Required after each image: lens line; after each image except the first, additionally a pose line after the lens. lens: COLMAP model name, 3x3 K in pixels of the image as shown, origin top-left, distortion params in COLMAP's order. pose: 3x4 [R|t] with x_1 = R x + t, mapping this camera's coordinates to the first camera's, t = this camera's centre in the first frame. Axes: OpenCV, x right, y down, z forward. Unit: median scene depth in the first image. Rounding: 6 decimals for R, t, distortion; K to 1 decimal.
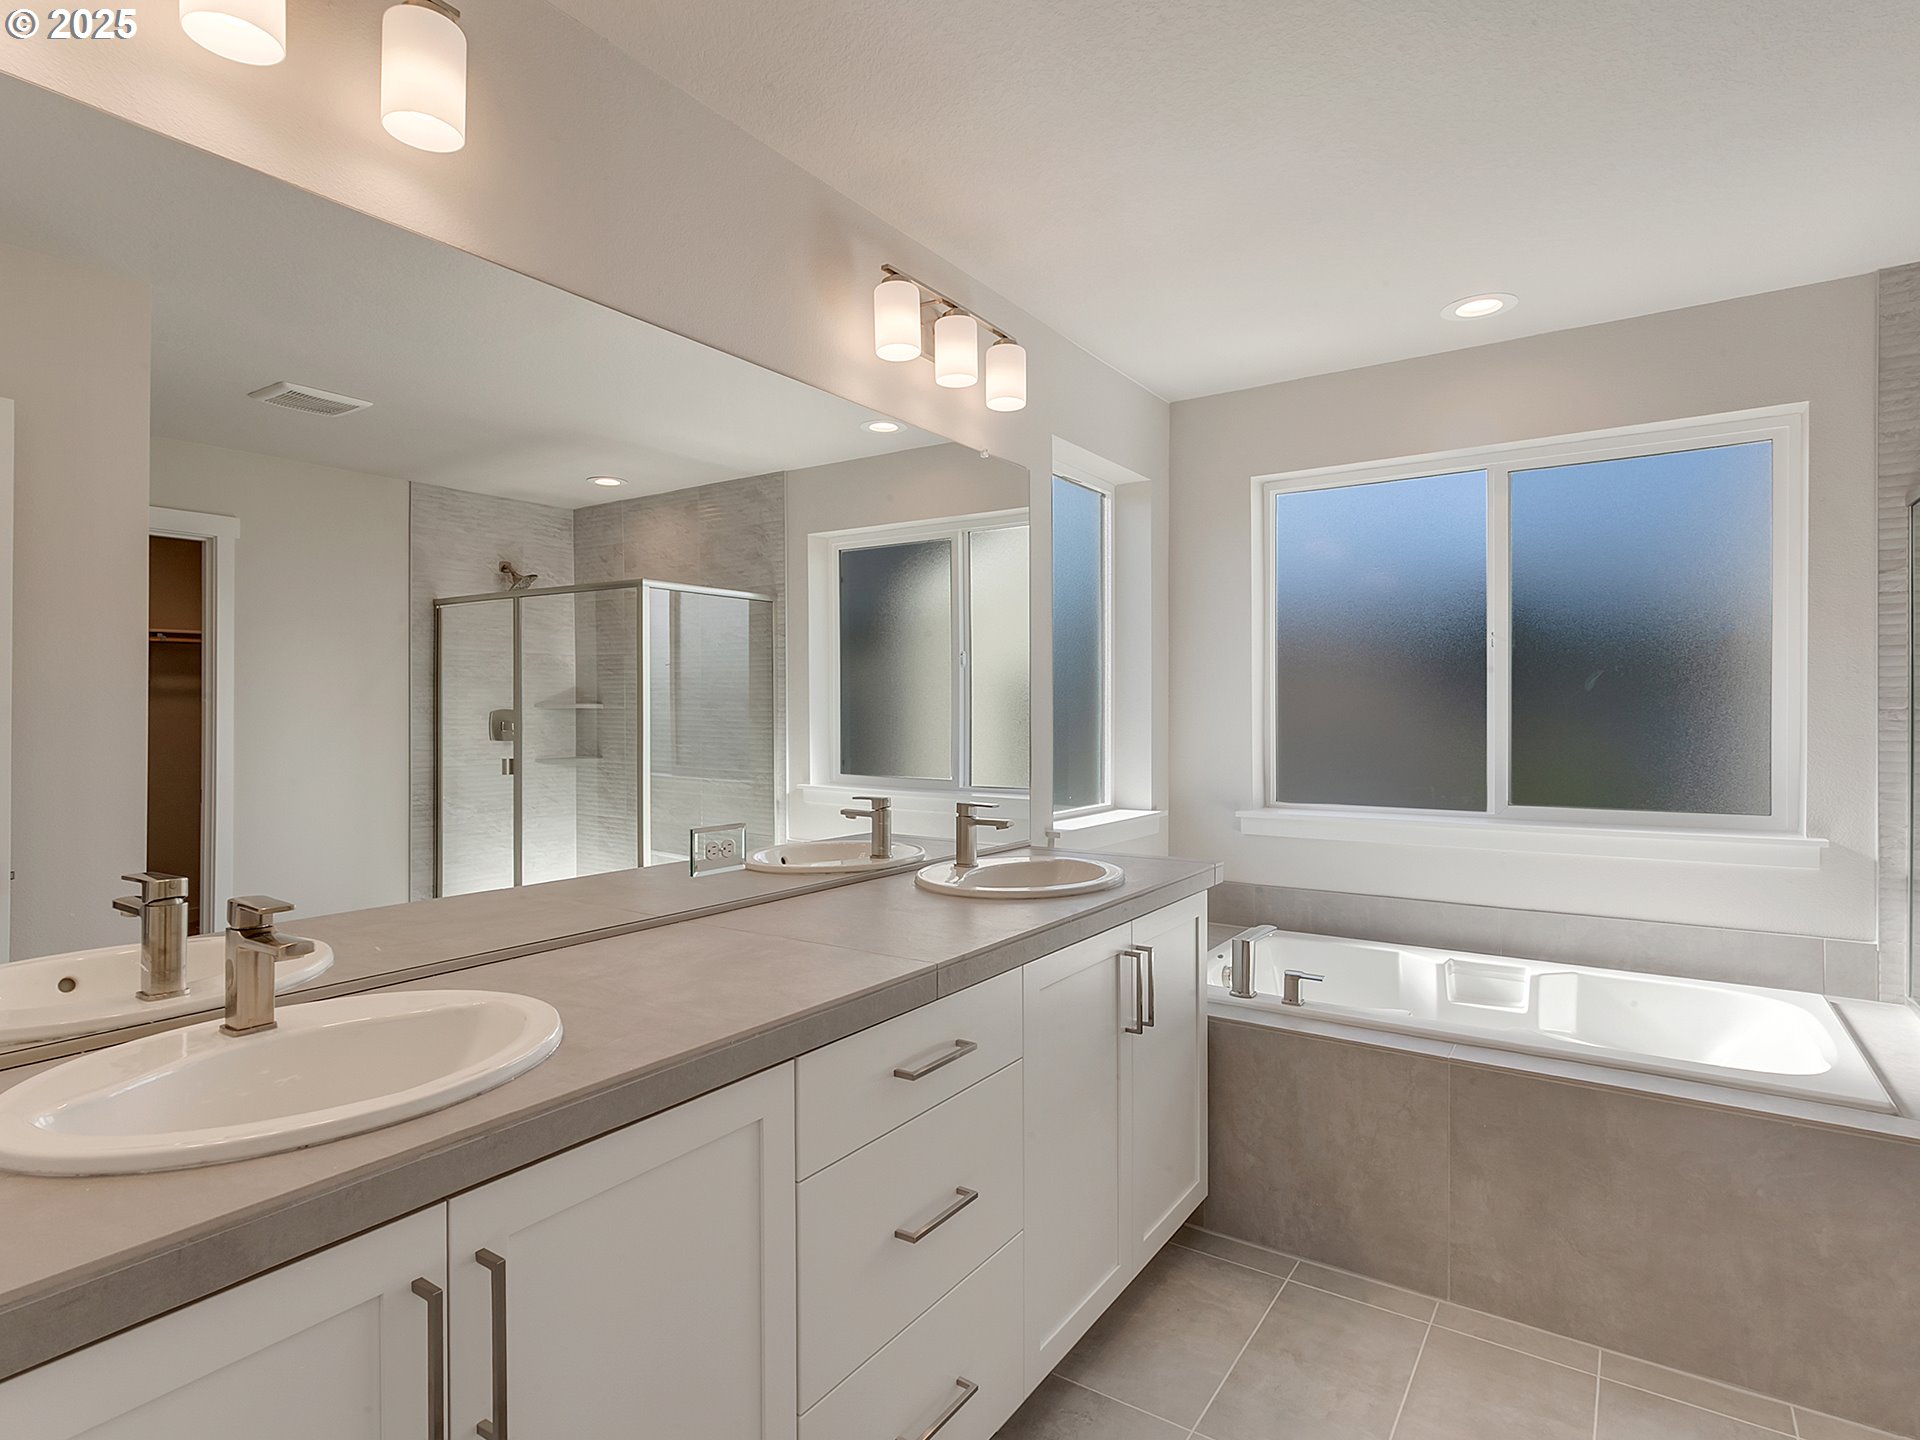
lens RADIAL K [[1091.5, 0, 960.0], [0, 1091.5, 720.0], [0, 0, 1]] dist [0.002248, 0.000481]
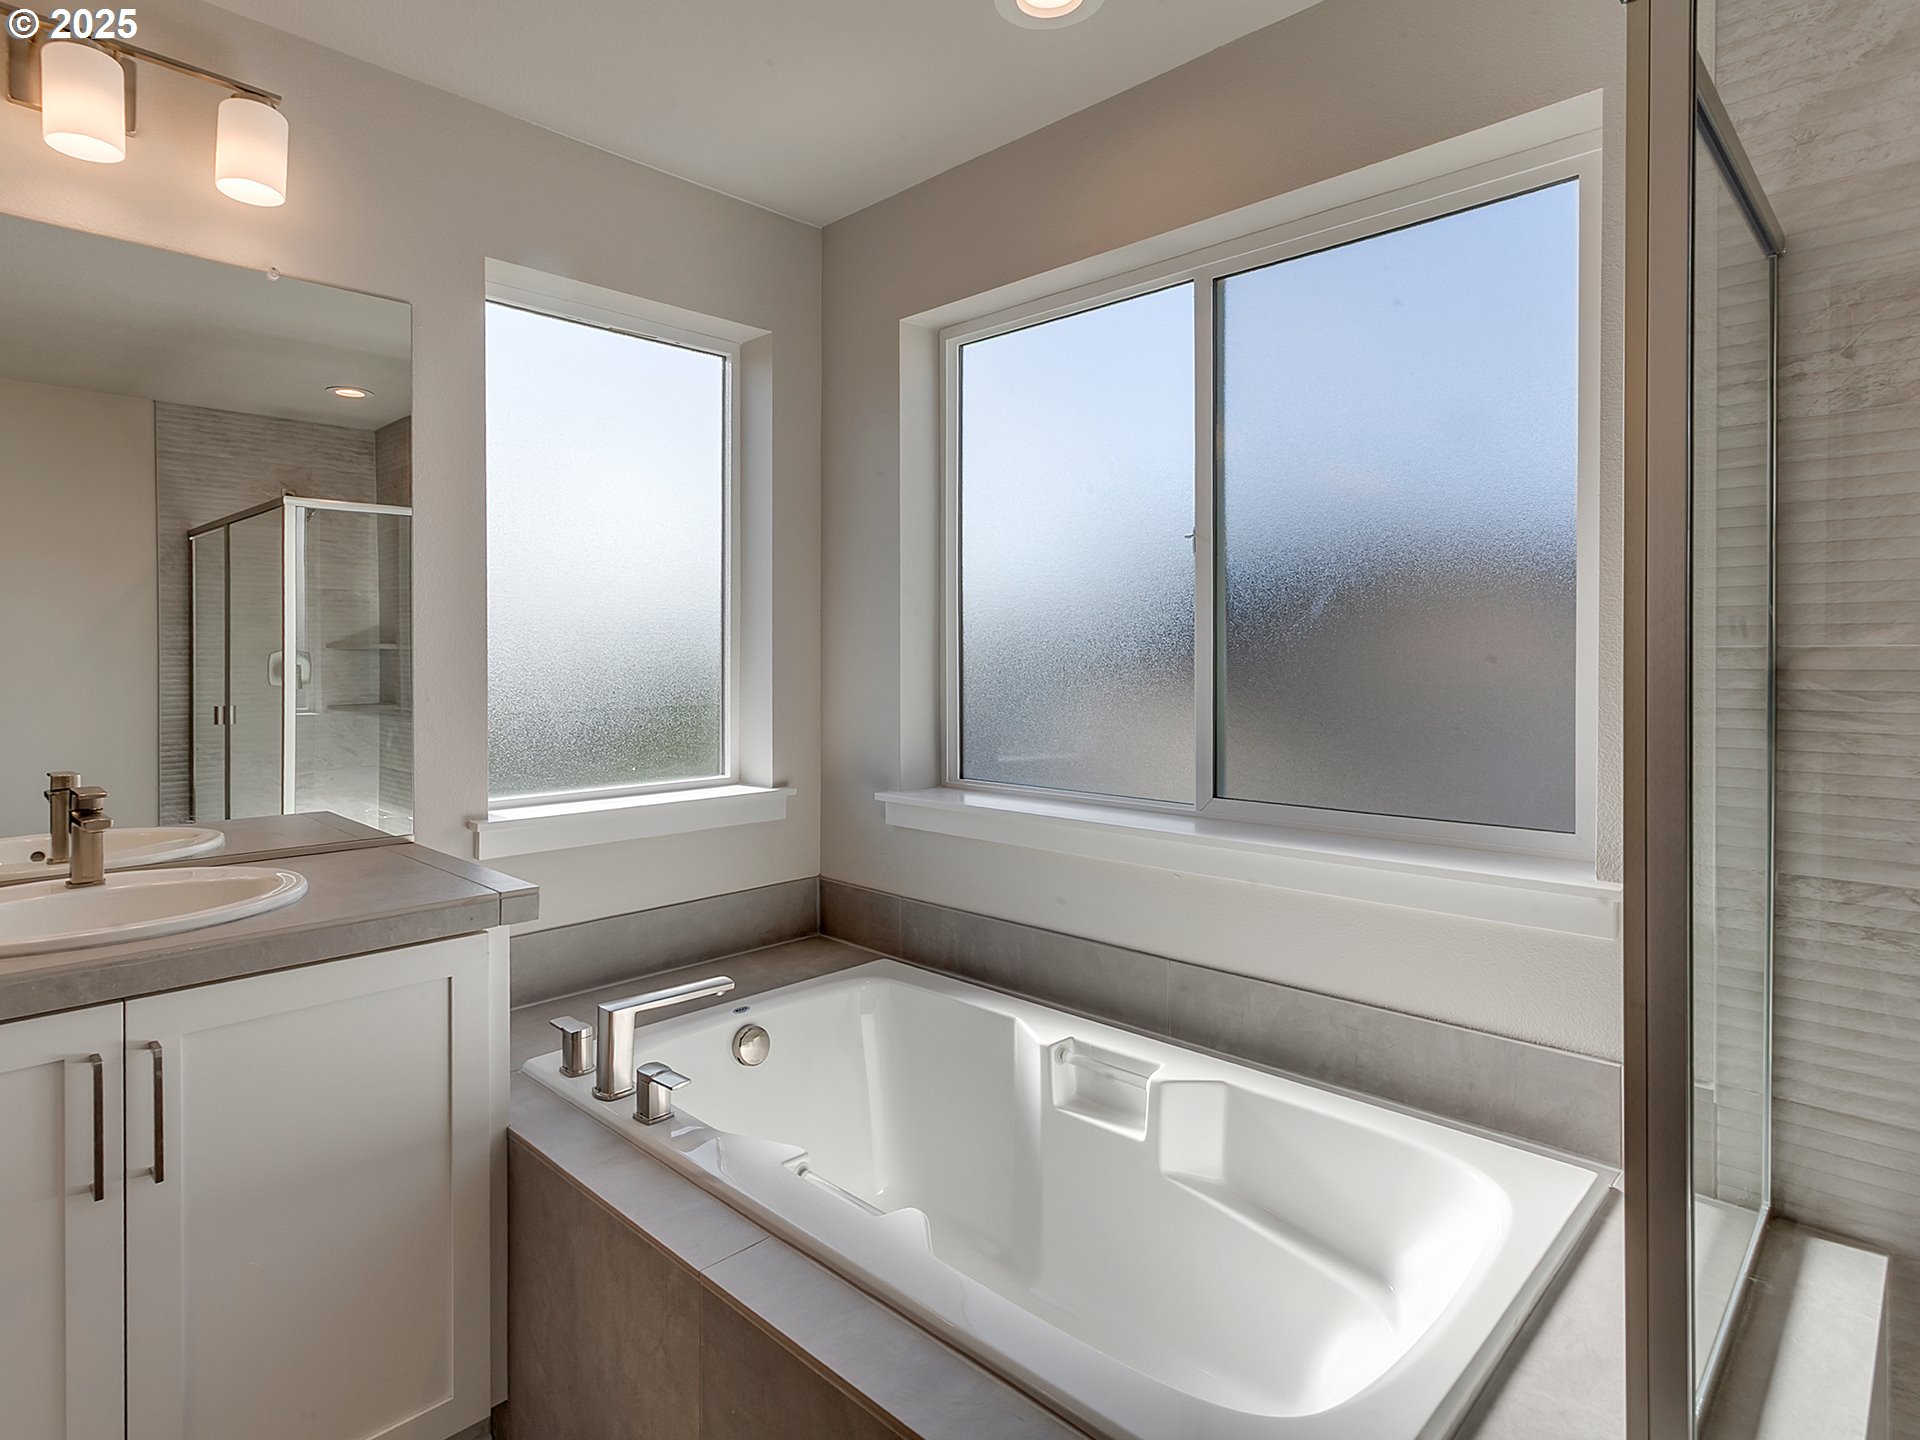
lens RADIAL K [[1090.1, 0, 951.2], [0, 1090.1, 657.1], [0, 0, 1]] dist [-0.003383, 0.000141]
pose [[0.981986, 0.001047, -0.188949, 0.529394], [-0.002571, 0.999966, -0.007822, 0.001203], [0.188935, 0.008167, 0.981956, 0.380534]]
